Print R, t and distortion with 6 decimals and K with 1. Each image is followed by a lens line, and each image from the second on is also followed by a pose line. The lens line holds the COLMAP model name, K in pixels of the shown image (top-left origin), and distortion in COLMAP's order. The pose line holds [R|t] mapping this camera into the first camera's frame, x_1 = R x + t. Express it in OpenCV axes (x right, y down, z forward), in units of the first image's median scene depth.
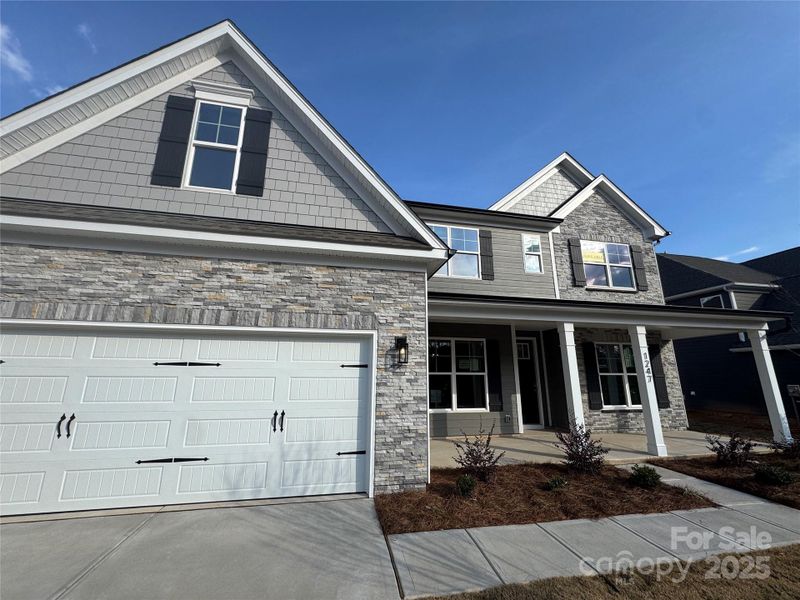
lens RADIAL K [[325.4, 0, 401.6], [0, 325.4, 296.9], [0, 0, 1]] dist [-0.000899, -0.000012]
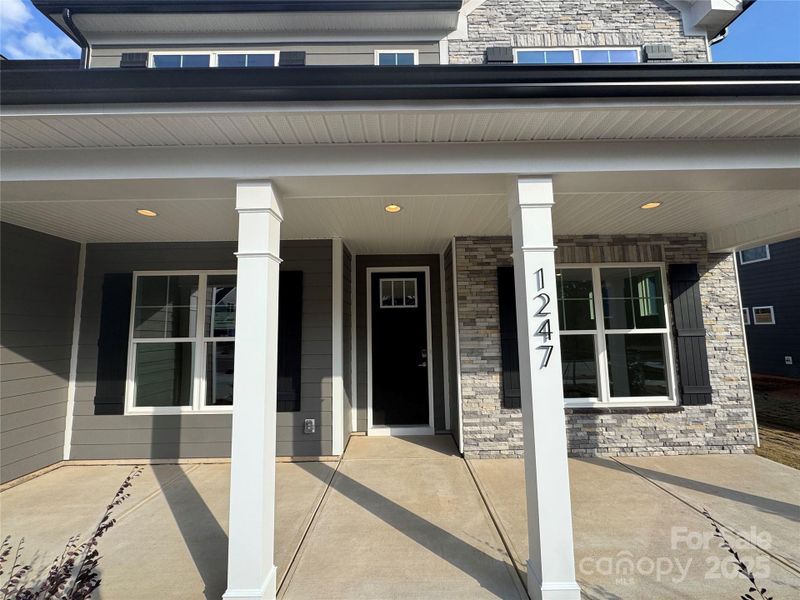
lens RADIAL K [[325.4, 0, 400.2], [0, 325.4, 299.3], [0, 0, 1]] dist [-0.000899, -0.000012]
pose [[0.978309, -0.041718, -0.202905, 0.499169], [0.069403, 0.988910, 0.131305, 0.111207], [0.195177, -0.142539, 0.970355, 0.500997]]
